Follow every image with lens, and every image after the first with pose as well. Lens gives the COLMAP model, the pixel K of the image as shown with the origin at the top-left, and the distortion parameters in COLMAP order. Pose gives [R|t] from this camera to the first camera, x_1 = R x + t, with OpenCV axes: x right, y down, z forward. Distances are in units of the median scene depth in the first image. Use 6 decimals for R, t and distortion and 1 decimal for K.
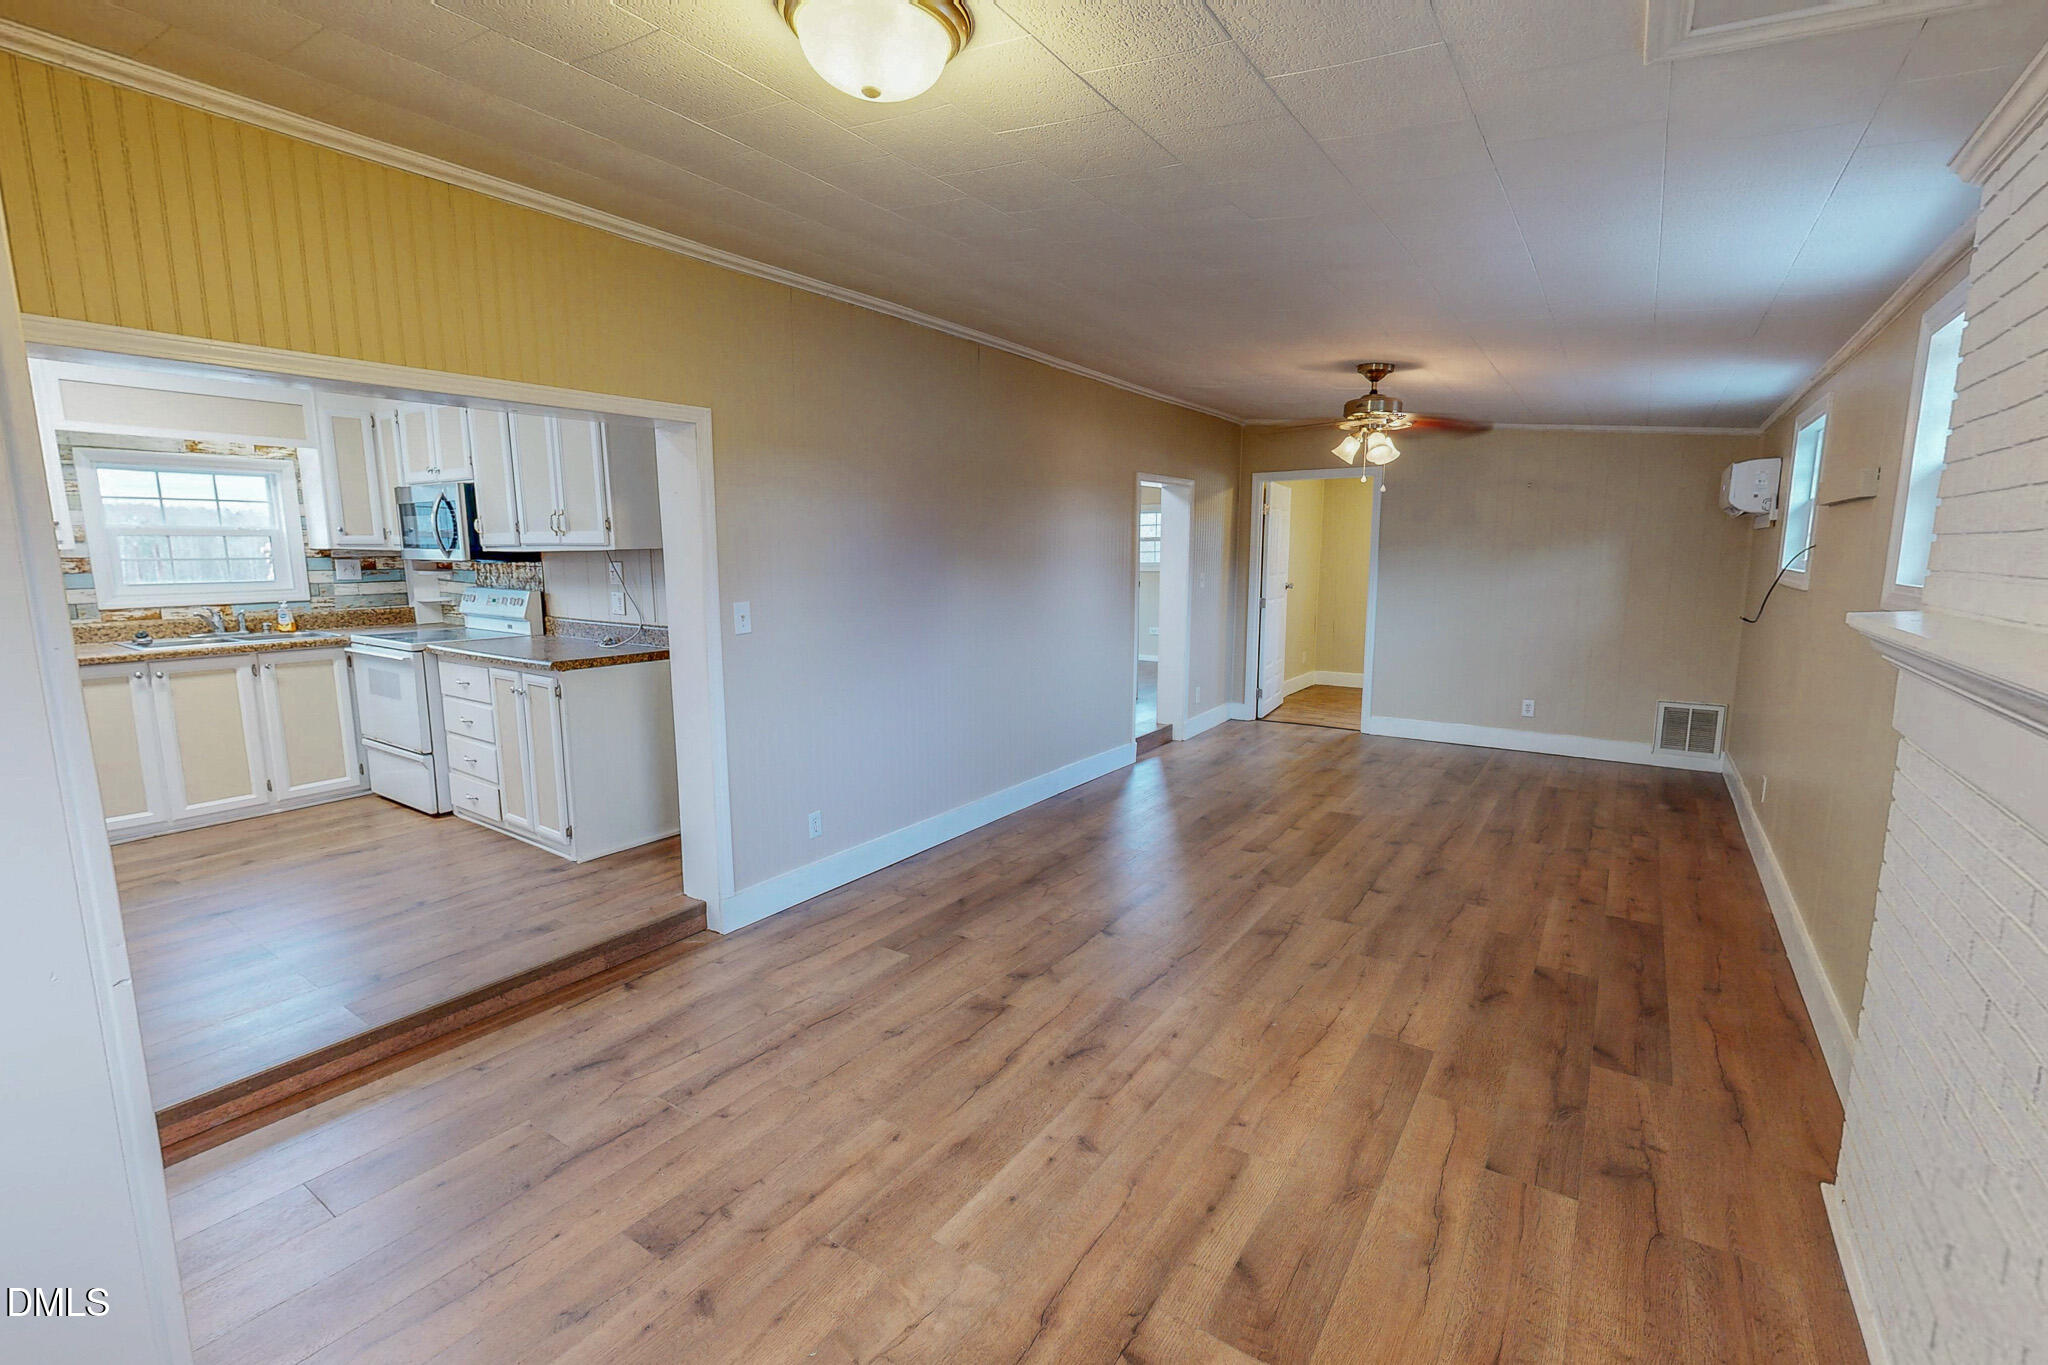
lens RADIAL K [[890.4, 0, 1025.7], [0, 890.4, 685.1], [0, 0, 1]] dist [-0.000953, 0.000330]
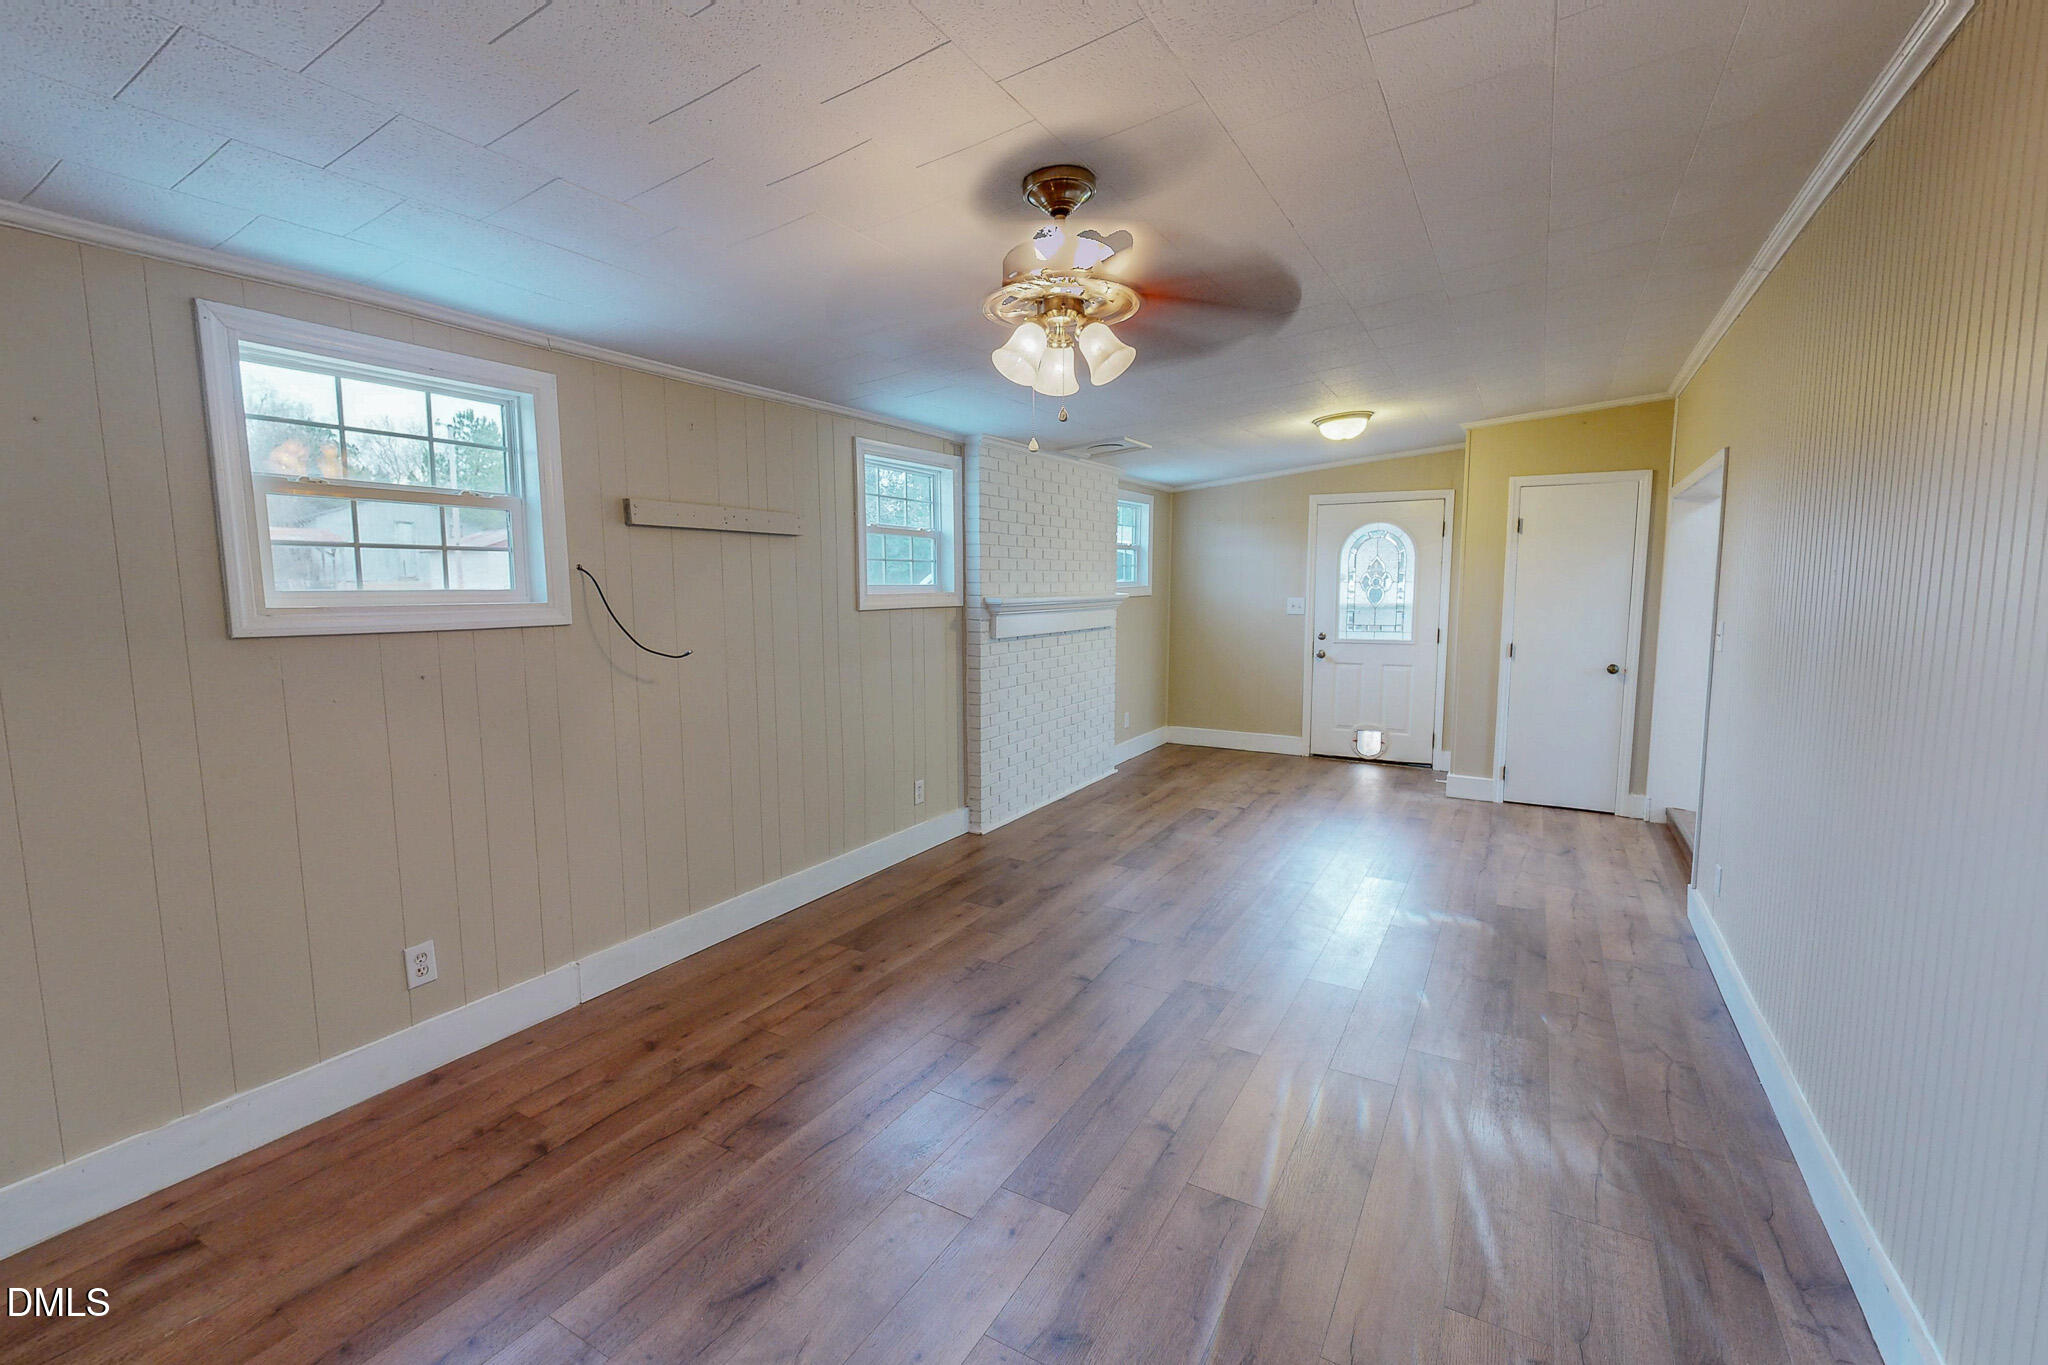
lens RADIAL K [[890.4, 0, 1025.7], [0, 890.4, 685.1], [0, 0, 1]] dist [-0.000953, 0.000330]
pose [[-0.996745, 0.012591, -0.079627, 0.614710], [-0.008826, 0.964748, 0.263029, -0.304904], [0.080132, 0.262876, -0.961496, 2.073948]]
